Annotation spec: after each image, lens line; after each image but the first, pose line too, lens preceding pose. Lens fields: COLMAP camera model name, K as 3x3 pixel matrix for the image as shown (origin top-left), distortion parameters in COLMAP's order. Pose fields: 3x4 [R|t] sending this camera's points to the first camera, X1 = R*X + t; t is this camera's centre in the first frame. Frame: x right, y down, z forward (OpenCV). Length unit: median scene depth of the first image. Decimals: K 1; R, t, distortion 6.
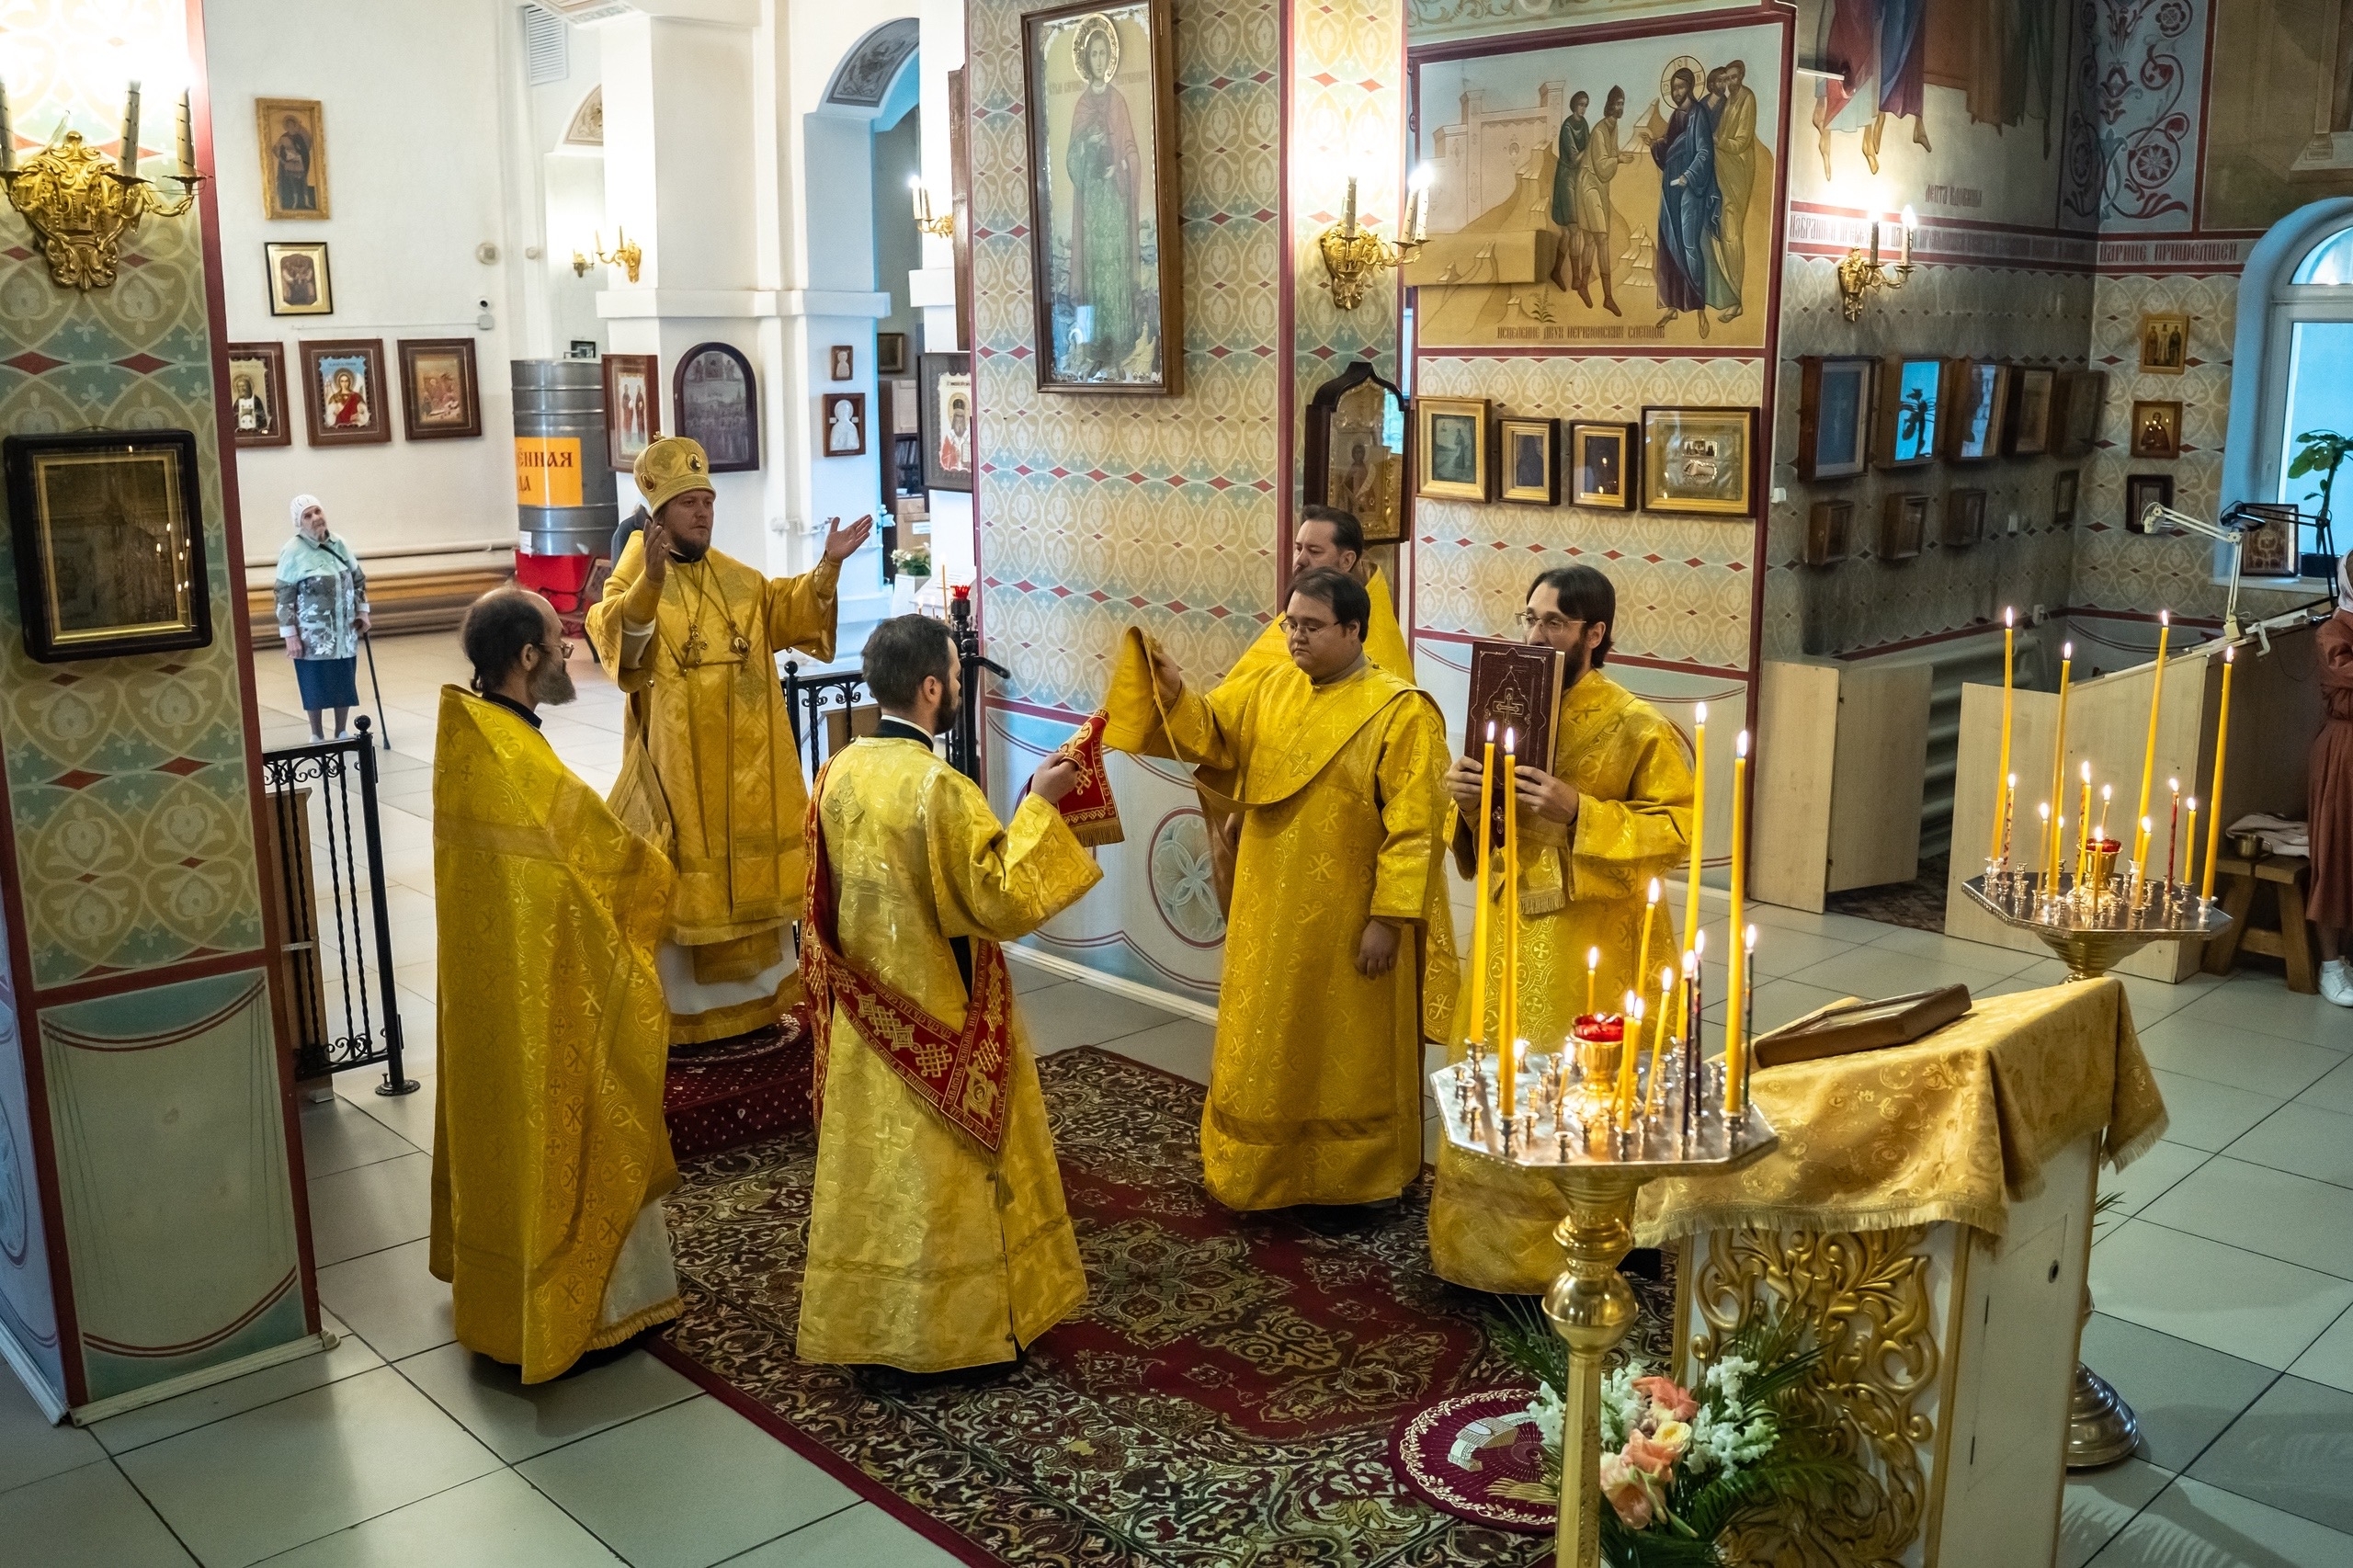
lens RADIAL K [[2139.1, 0, 1303.8], [0, 2139.1, 768.8], [0, 0, 1]] dist [-0.105022, 0.074556]
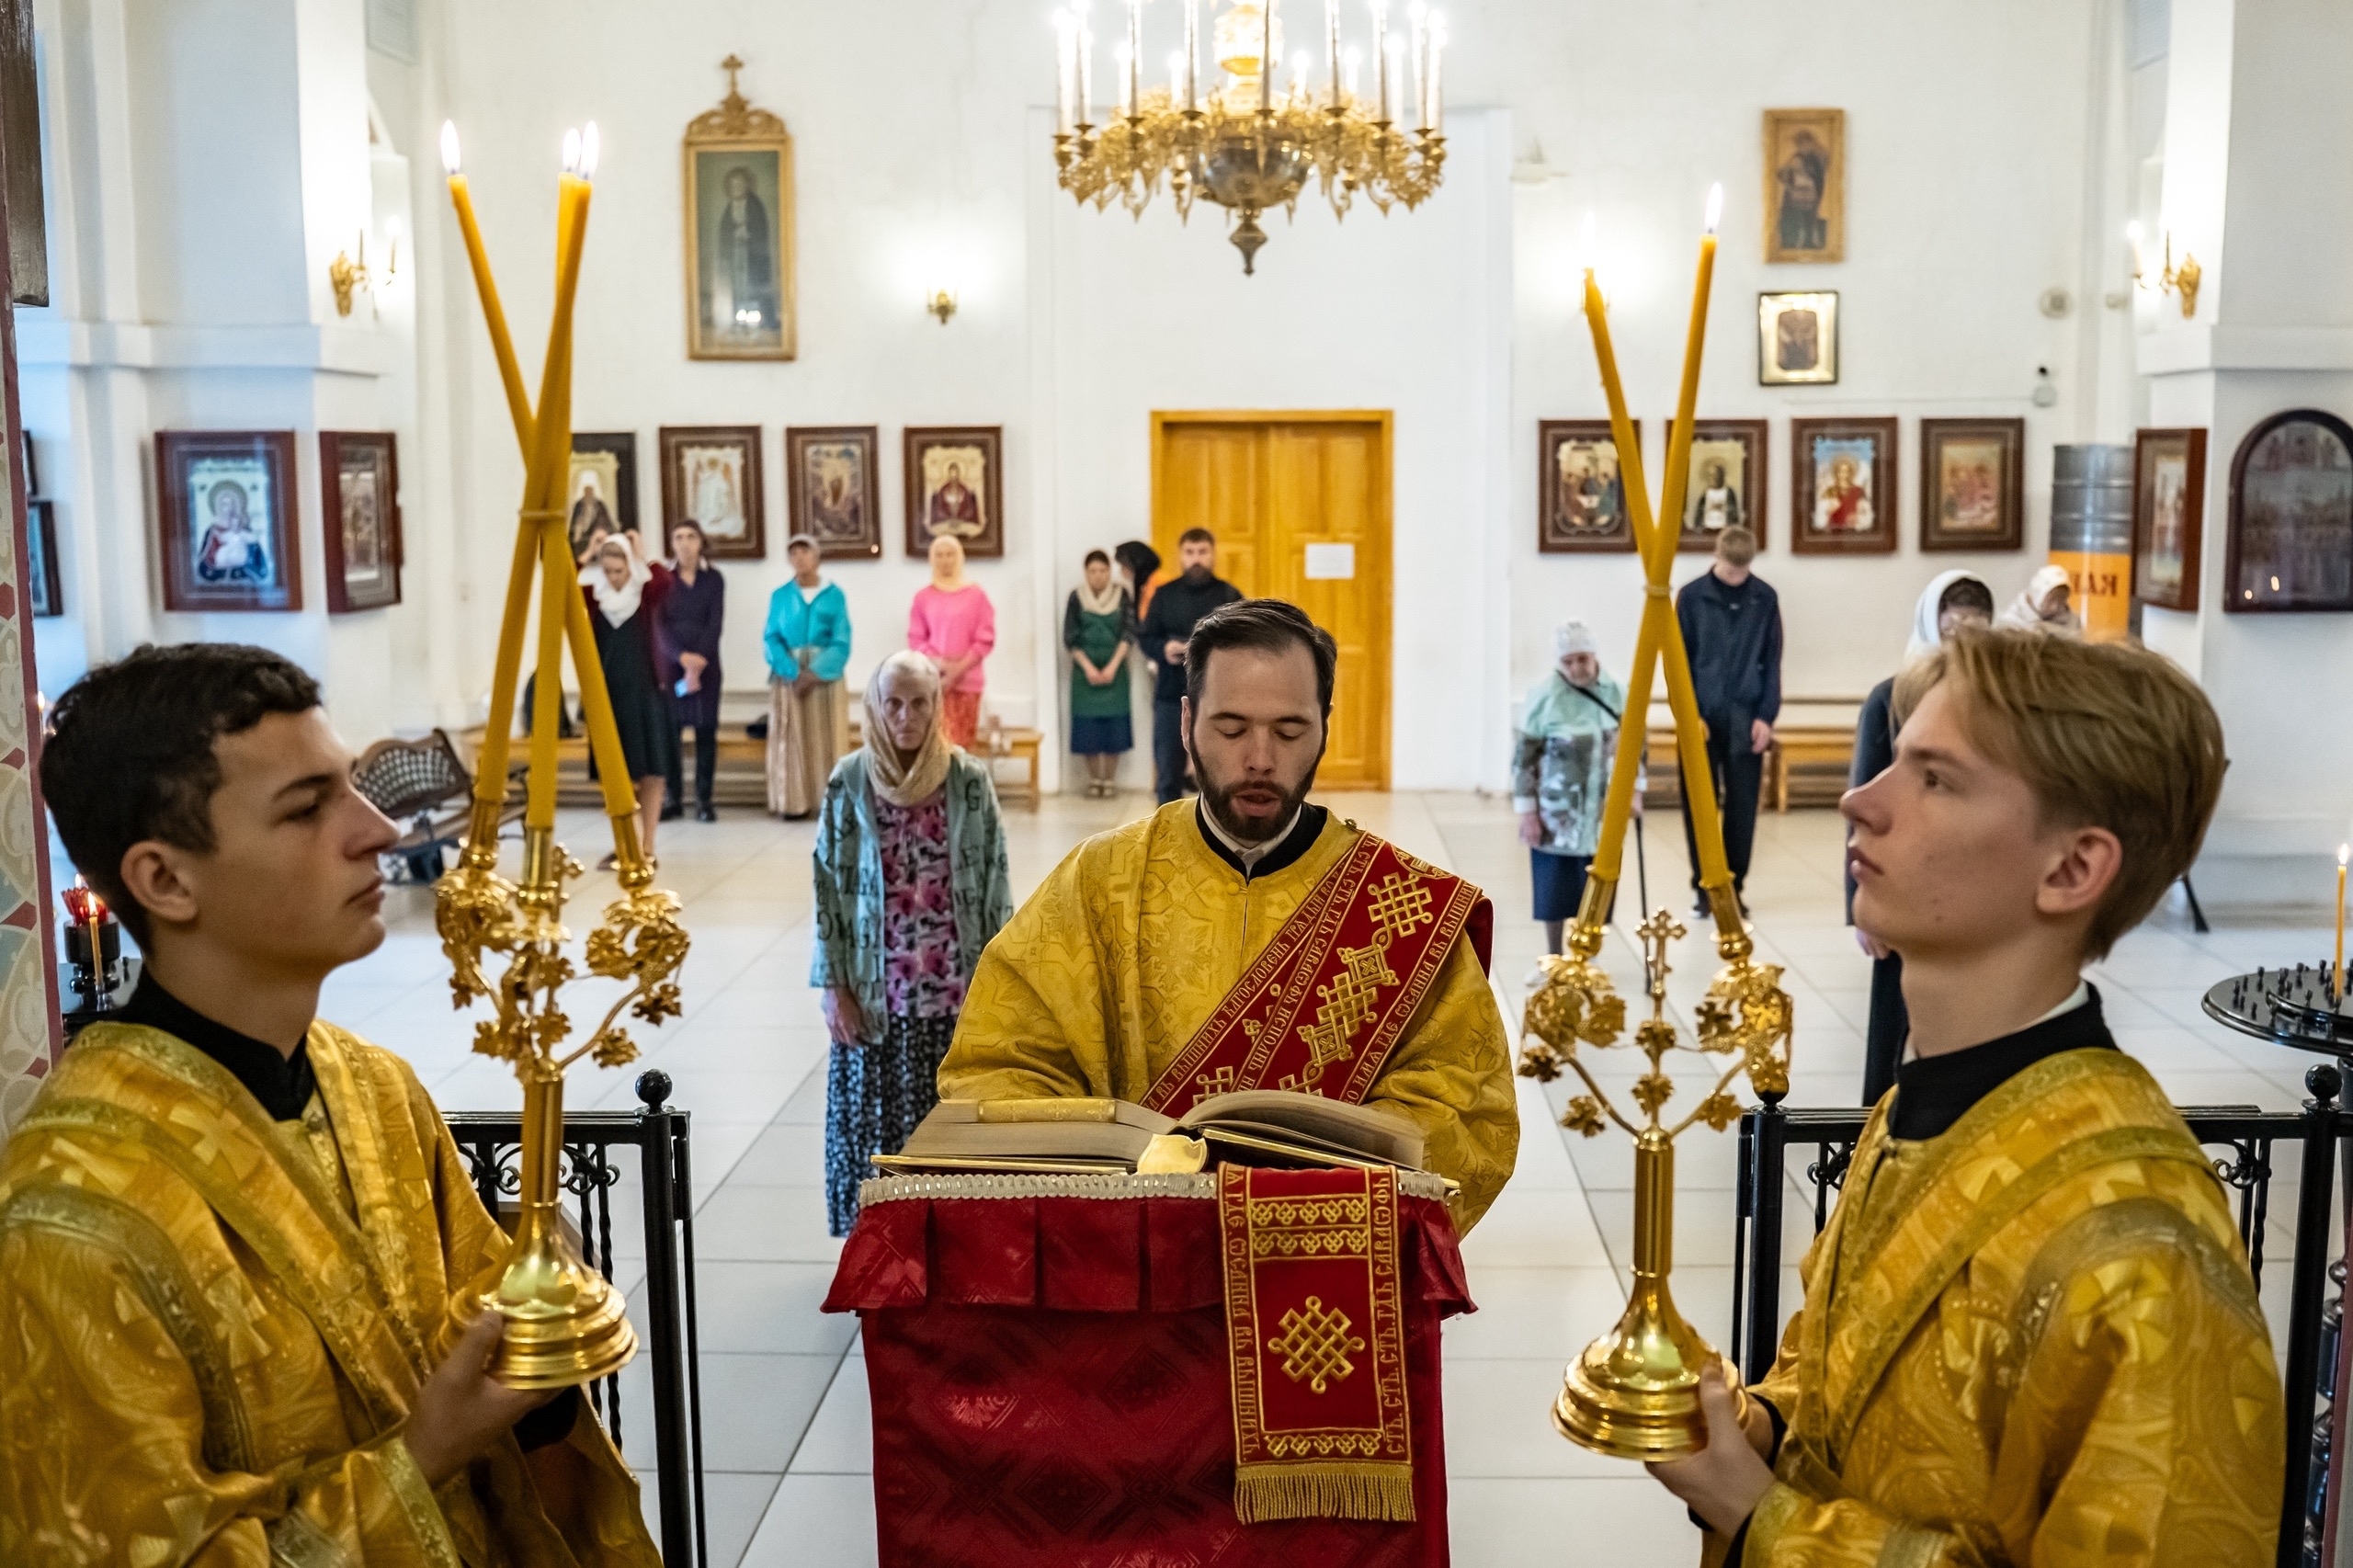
lens RADIAL K [[2139.1, 0, 1303.8], [0, 2139.1, 768.8], [0, 0, 1]] dist [-0.105022, 0.074556]
pose [[0.684825, 0.094861, -0.722507, -0.037367], [-0.138646, 0.990341, -0.001389, -0.082590], [0.715397, 0.101124, 0.691362, 0.566901]]
